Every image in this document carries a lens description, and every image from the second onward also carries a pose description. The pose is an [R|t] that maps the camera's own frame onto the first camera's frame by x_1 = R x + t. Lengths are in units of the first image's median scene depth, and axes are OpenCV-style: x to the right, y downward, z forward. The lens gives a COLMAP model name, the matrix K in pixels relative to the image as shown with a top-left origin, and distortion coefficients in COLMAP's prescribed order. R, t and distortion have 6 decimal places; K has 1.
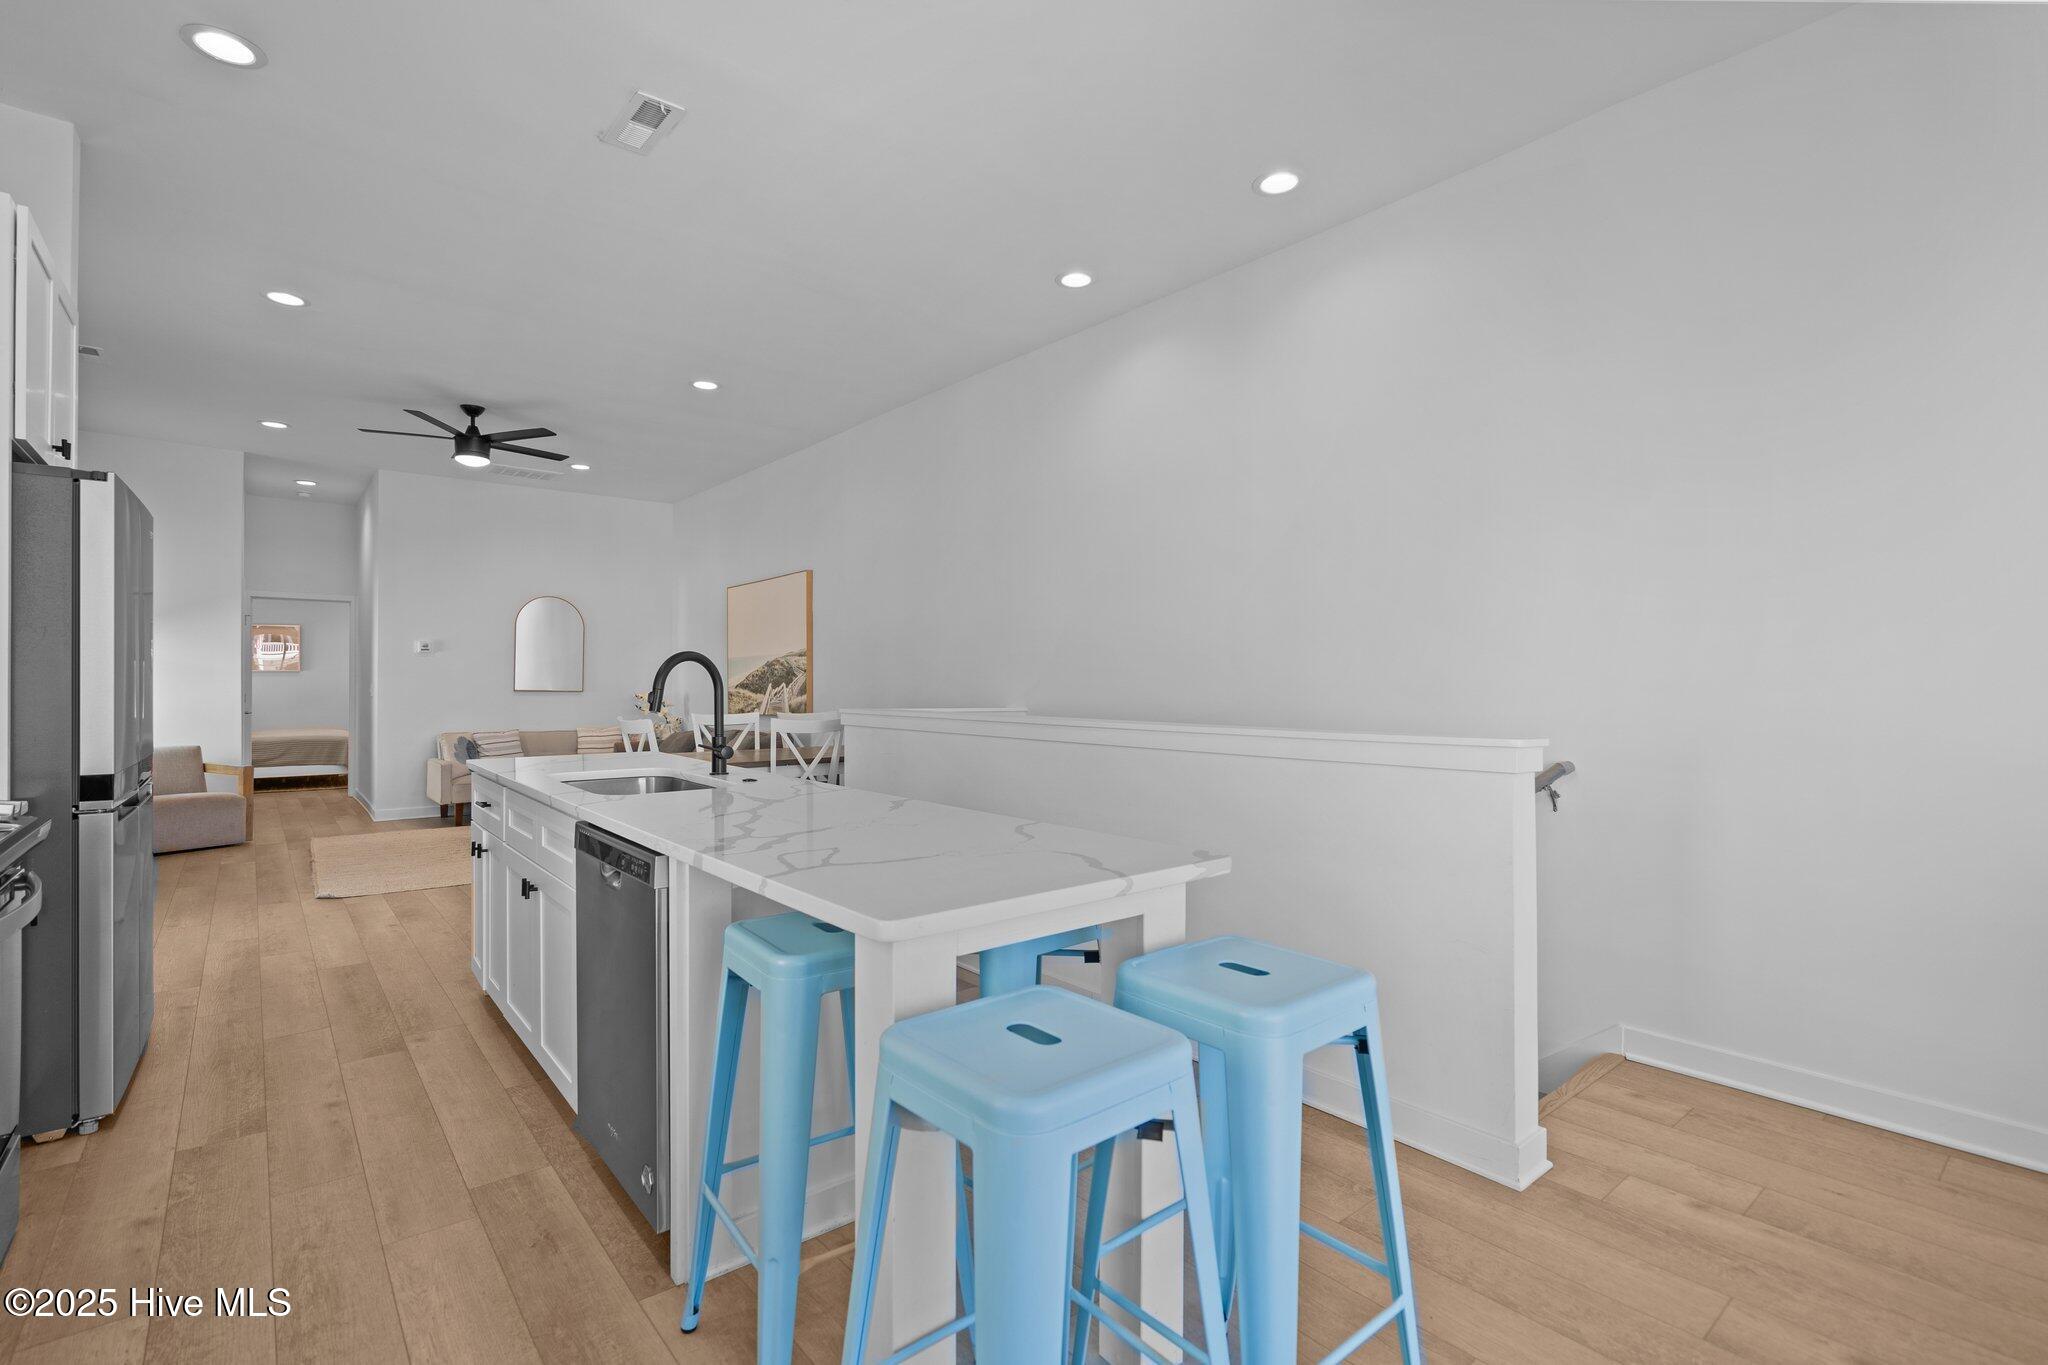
lens RADIAL K [[942.5, 0, 1015.9], [0, 942.5, 675.7], [0, 0, 1]] dist [0.000274, 0.000241]
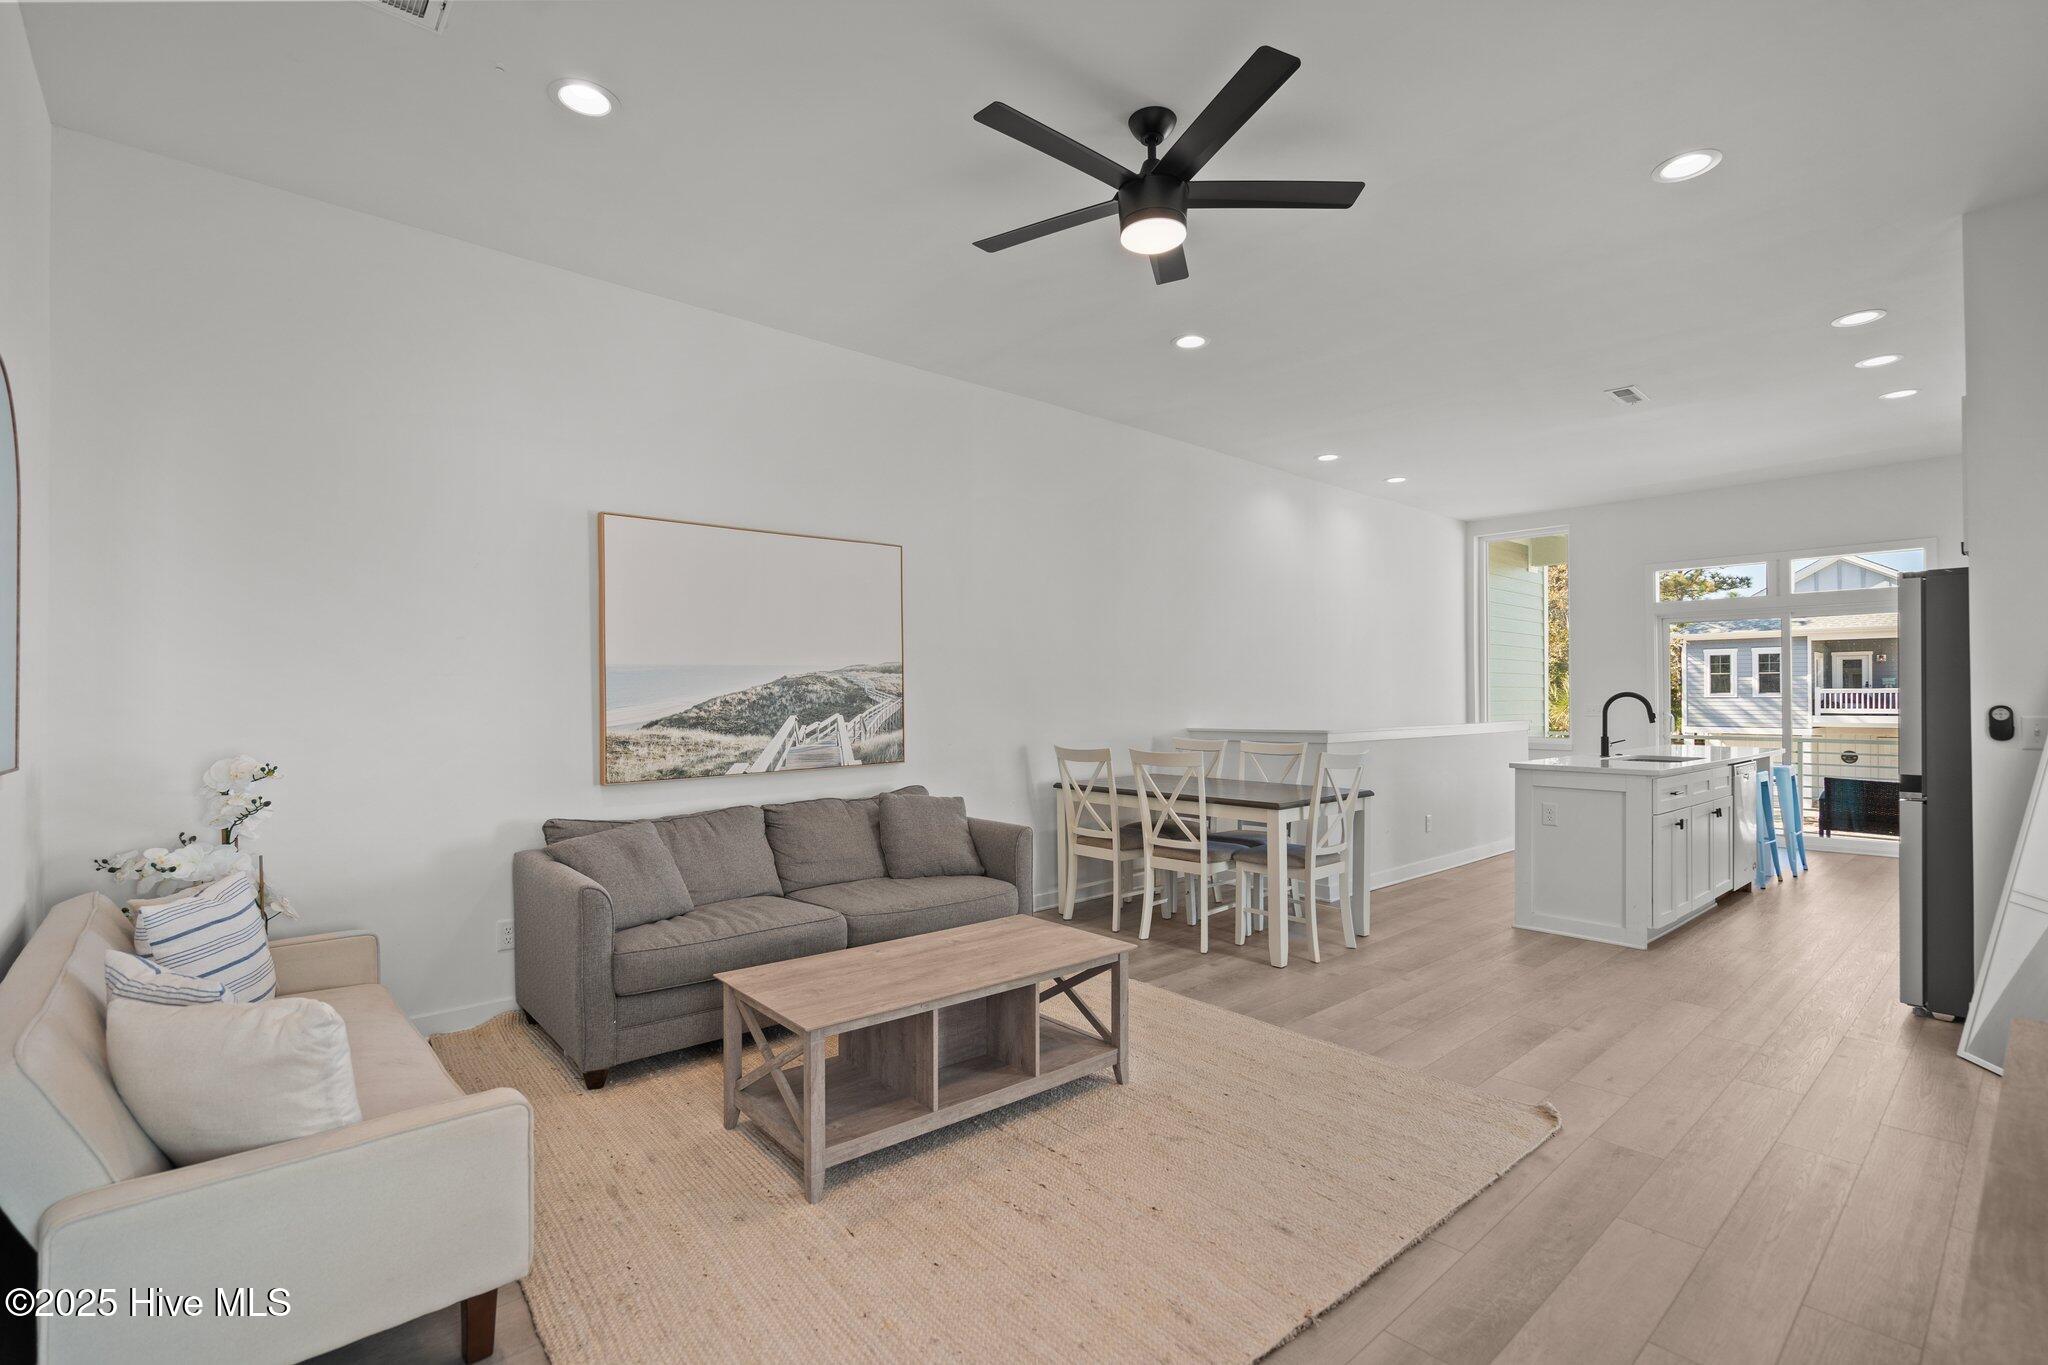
lens RADIAL K [[934.5, 0, 1022.0], [0, 934.5, 686.2], [0, 0, 1]] dist [-0.001295, 0.000692]
pose [[-0.043884, 0.011347, 0.998972, -0.819877], [-0.004770, 0.999922, -0.011568, -0.003878], [-0.999025, -0.005272, -0.043827, 0.866421]]
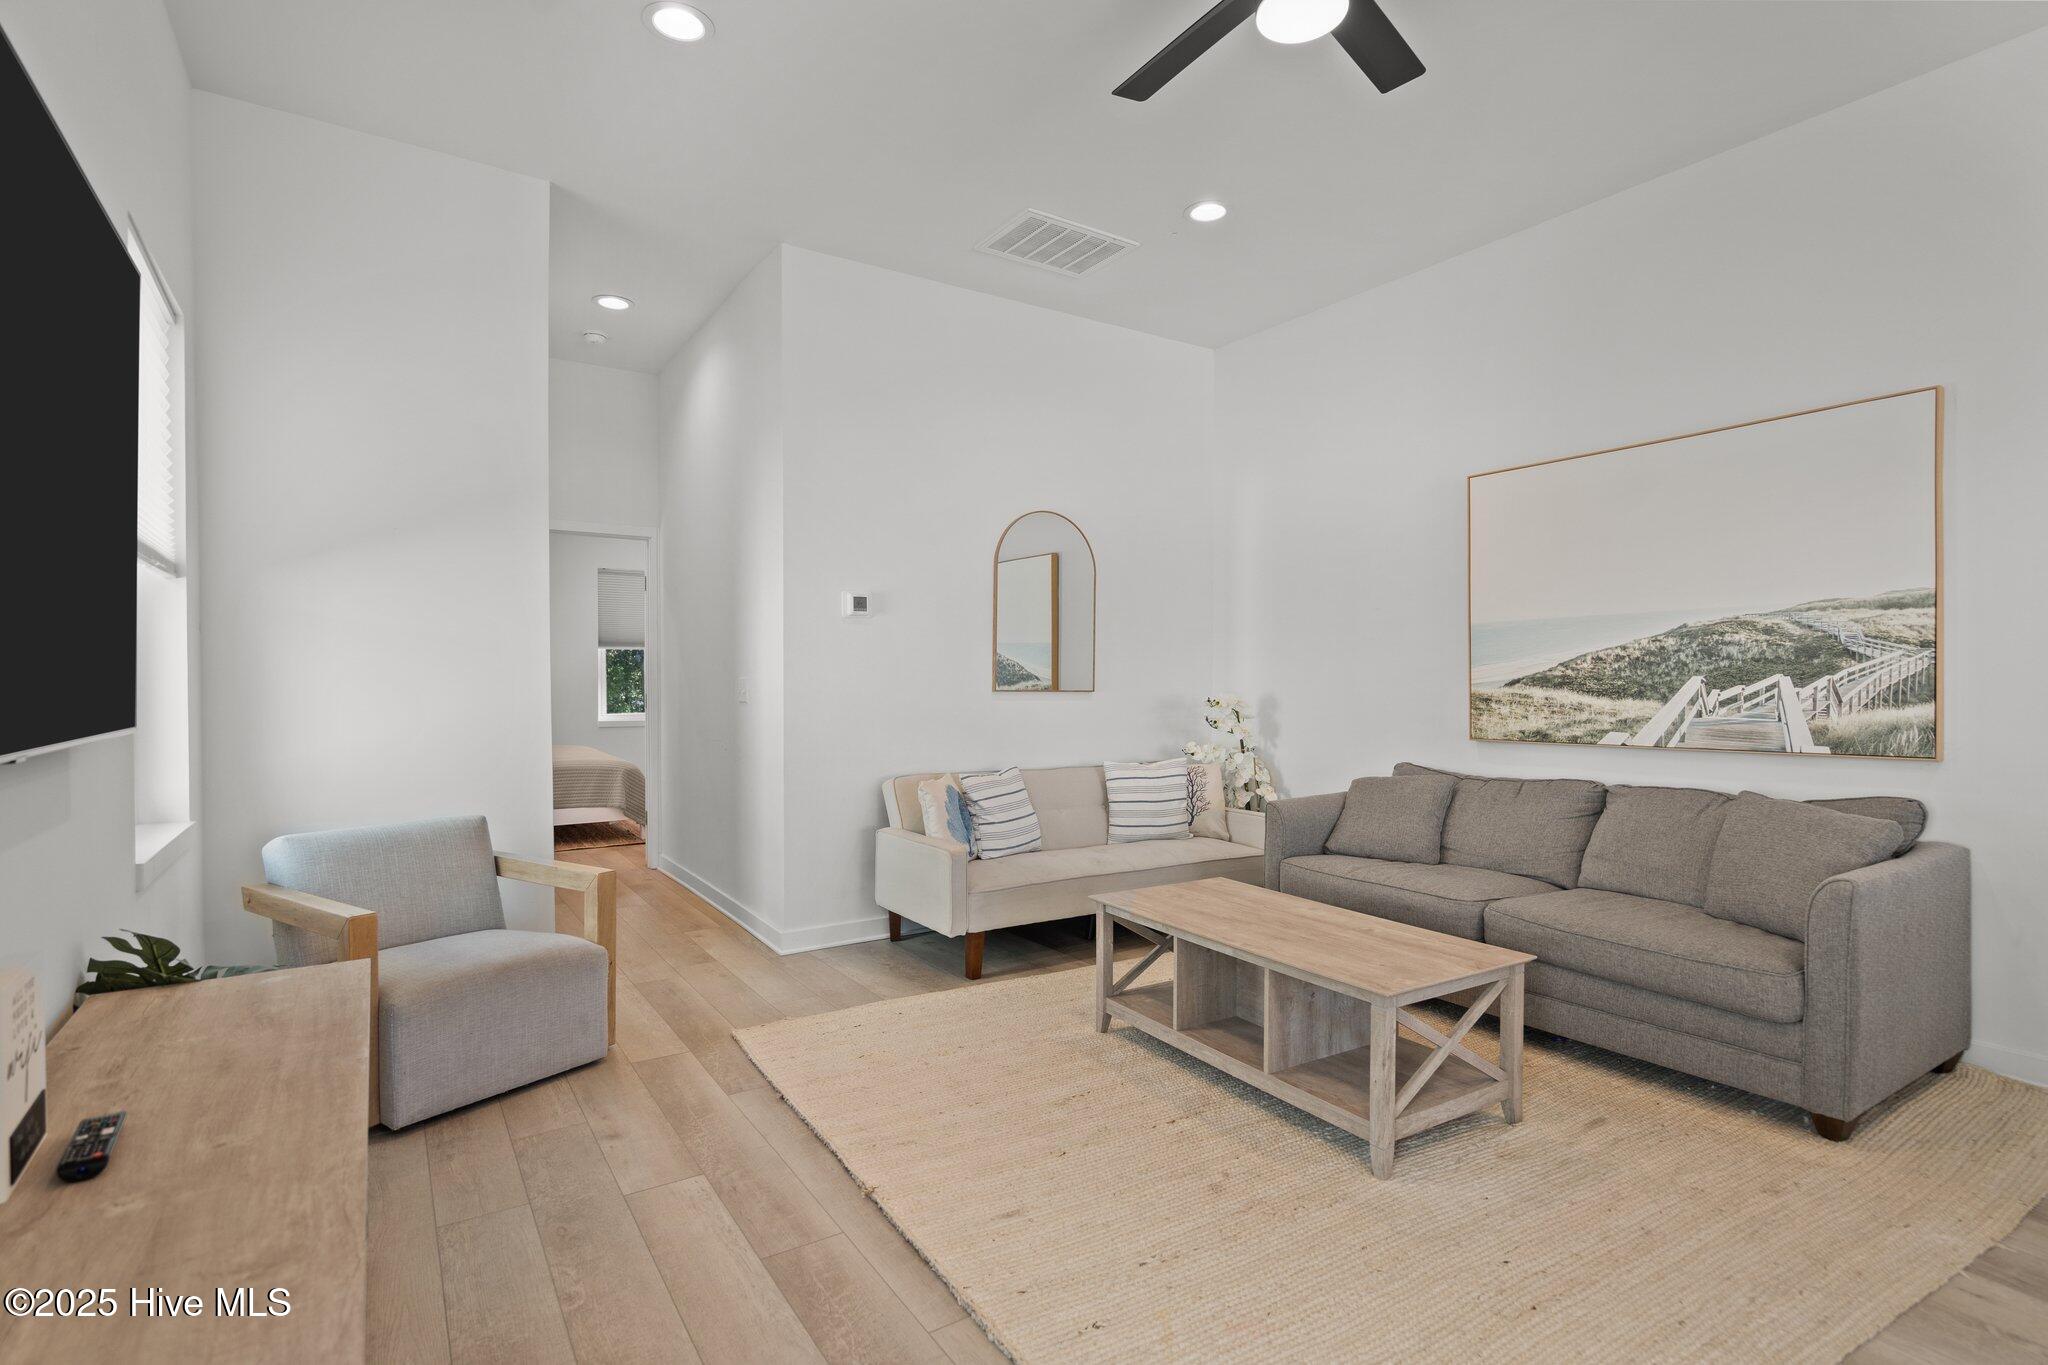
lens RADIAL K [[981.5, 0, 1017.4], [0, 981.5, 689.6], [0, 0, 1]] dist [0.002977, 0.001073]
pose [[0.994822, 0.000706, -0.101635, -0.513402], [0.001596, 0.999744, 0.022562, 0.003477], [0.101625, -0.022608, 0.994566, 0.509325]]
